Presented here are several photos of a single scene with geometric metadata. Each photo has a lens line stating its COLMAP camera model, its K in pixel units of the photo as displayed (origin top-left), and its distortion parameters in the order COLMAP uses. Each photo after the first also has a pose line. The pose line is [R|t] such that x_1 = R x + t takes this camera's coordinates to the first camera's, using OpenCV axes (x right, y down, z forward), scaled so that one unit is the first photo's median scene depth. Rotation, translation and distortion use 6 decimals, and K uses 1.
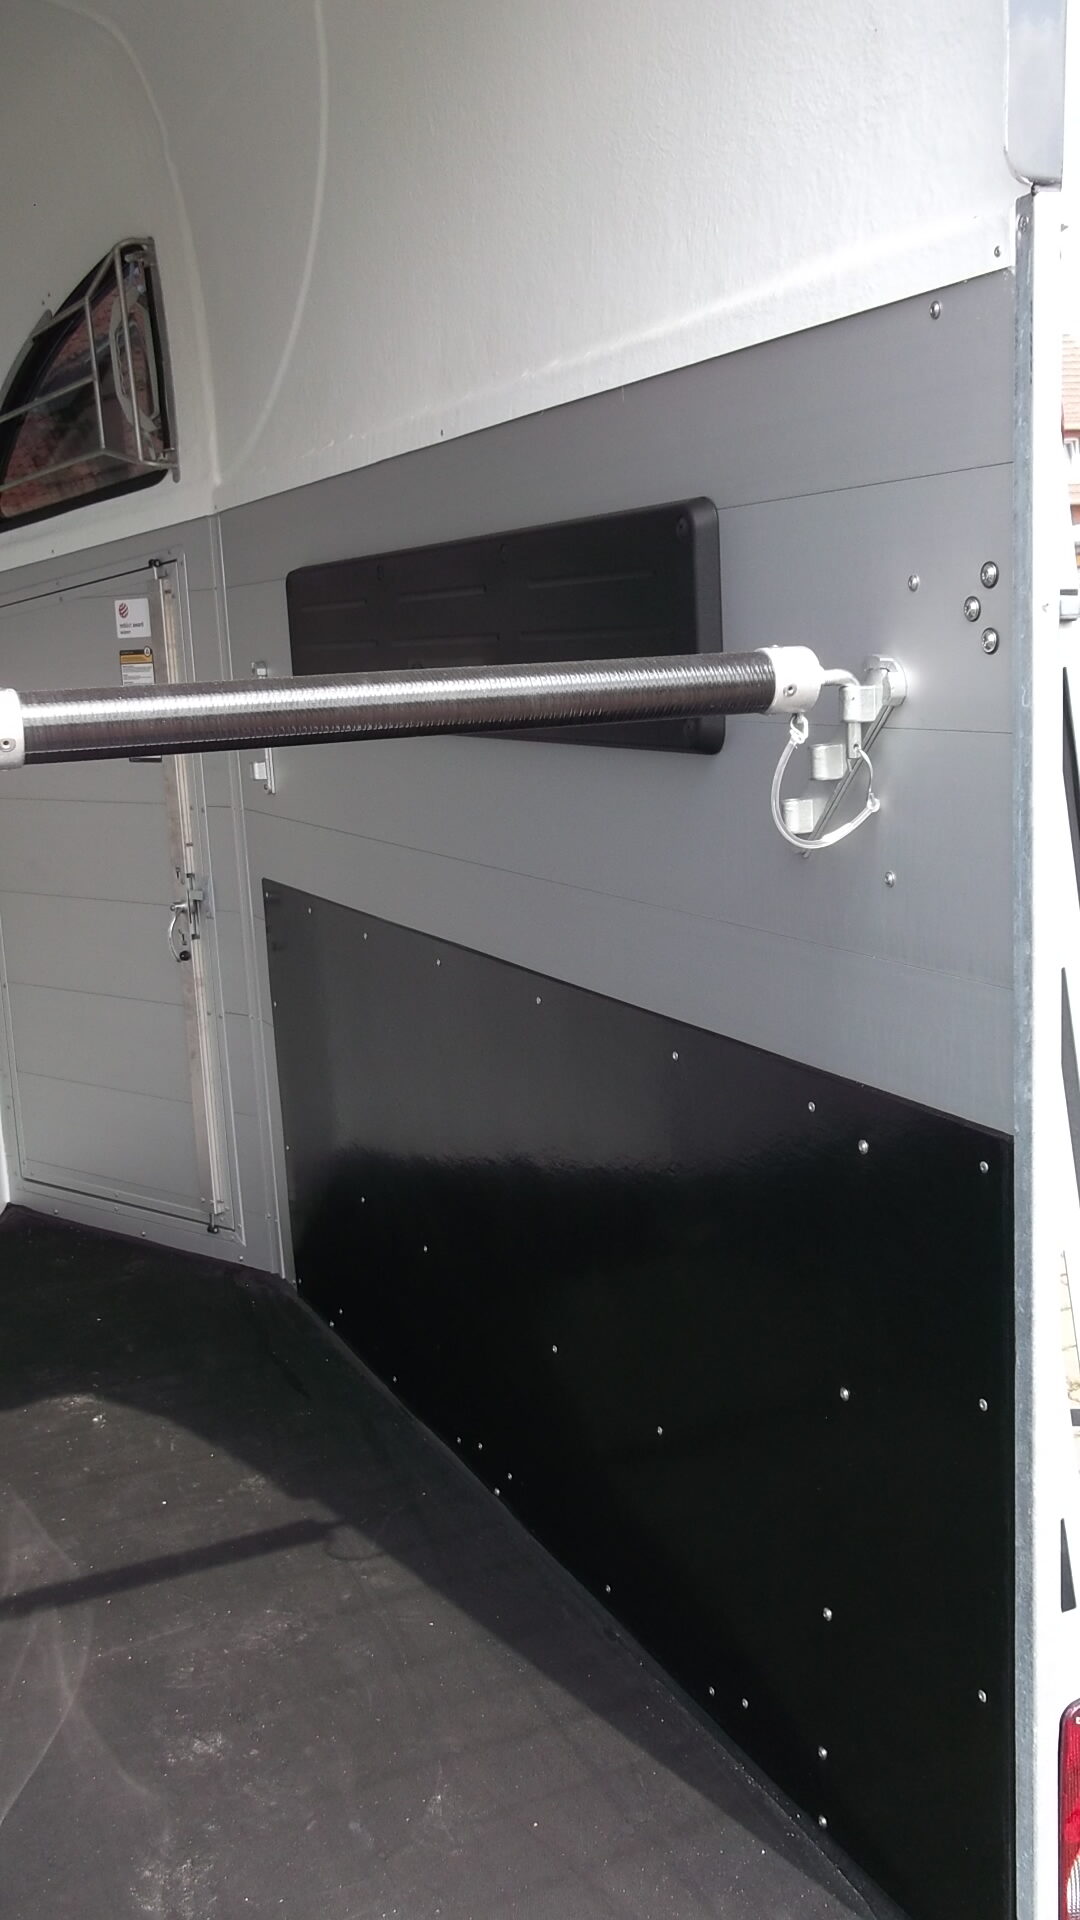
lens RADIAL K [[1847.2, 0, 545.6], [0, 1847.2, 996.3], [0, 0, 1]] dist [0.003871, 0.002861]
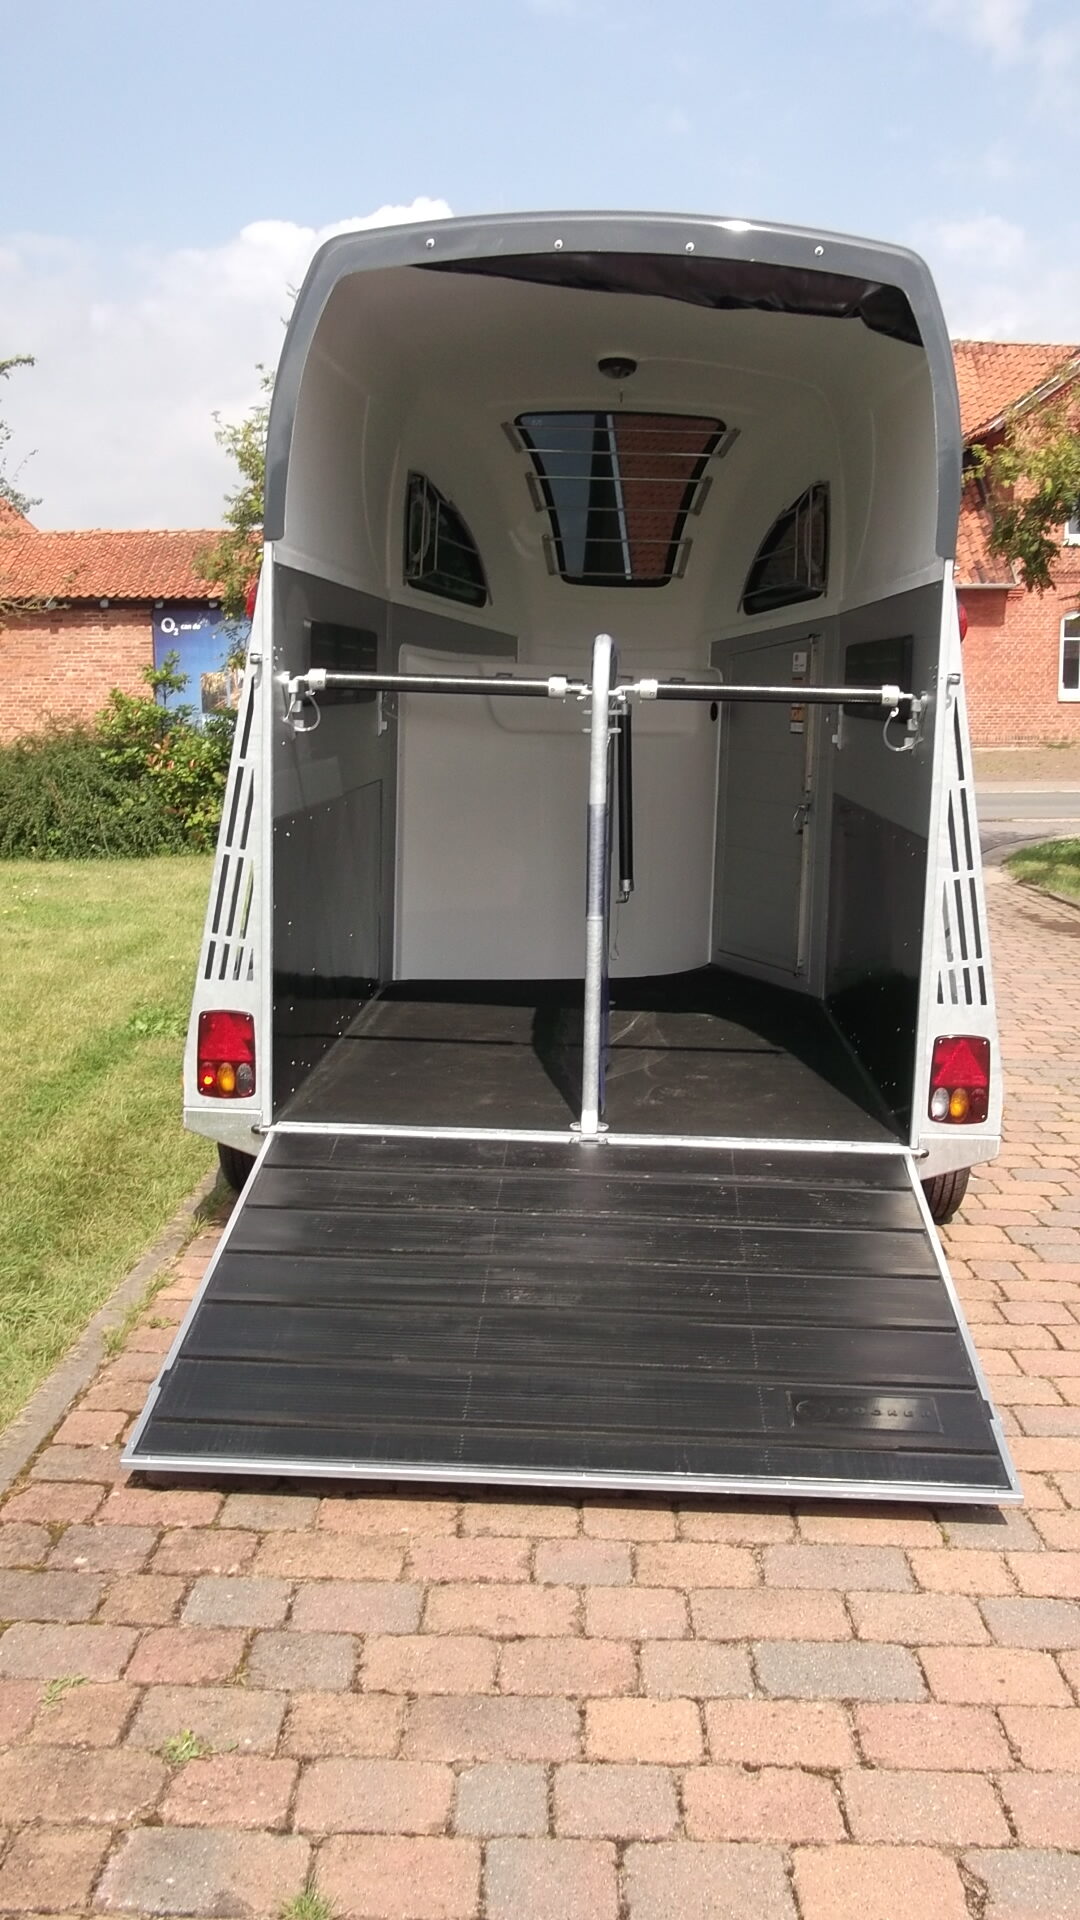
lens RADIAL K [[1842.0, 0, 540.0], [0, 1842.0, 960.0], [0, 0, 1]] dist [0.003269, -0.007789]
pose [[0.884781, 0.138496, -0.444951, 0.482608], [-0.155207, 0.987881, -0.001138, 0.168797], [0.439401, 0.070066, 0.895554, -0.933044]]
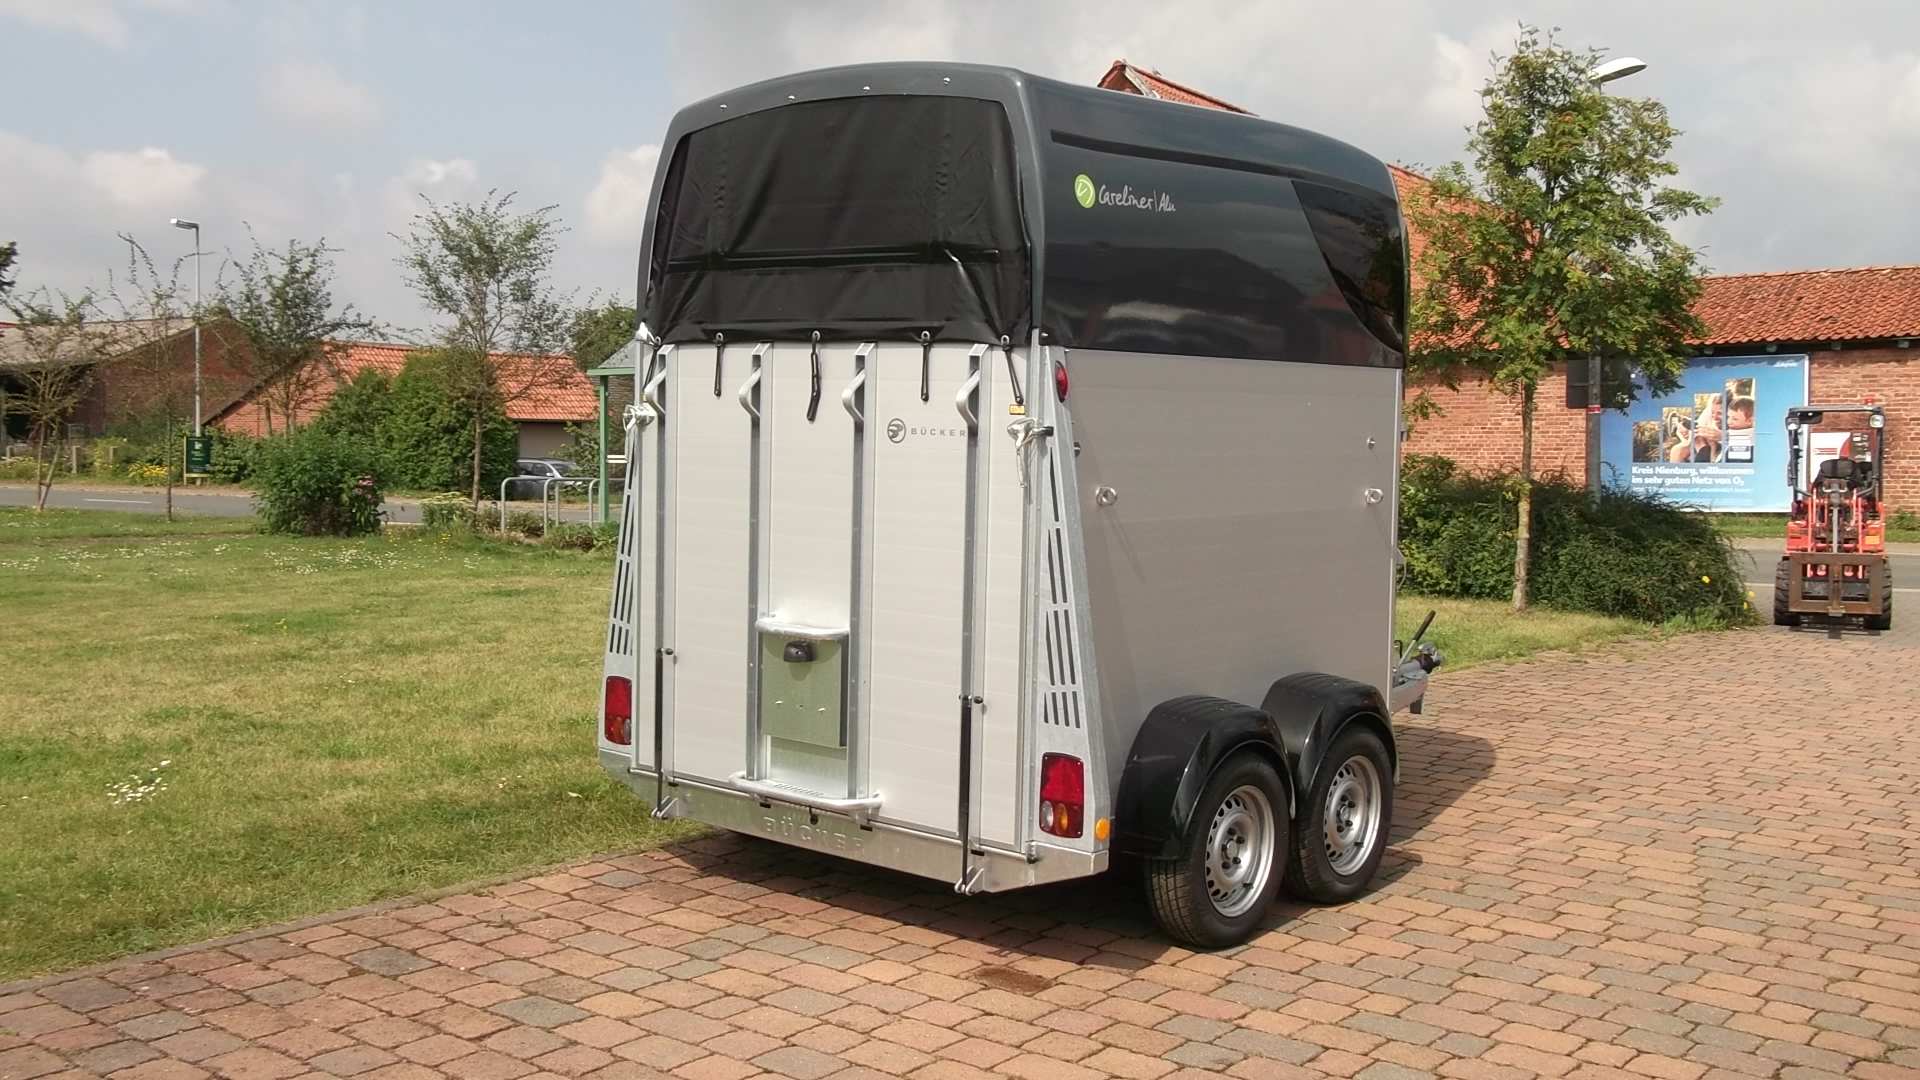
lens RADIAL K [[1831.0, 0, 957.3], [0, 1831.0, 474.0], [0, 0, 1]] dist [0.000797, 0.000725]
pose [[0.427820, 0.092356, -0.899133, 1.460498], [-0.213579, 0.976925, -0.001277, -0.032943], [0.878268, 0.192582, 0.437673, -0.319524]]
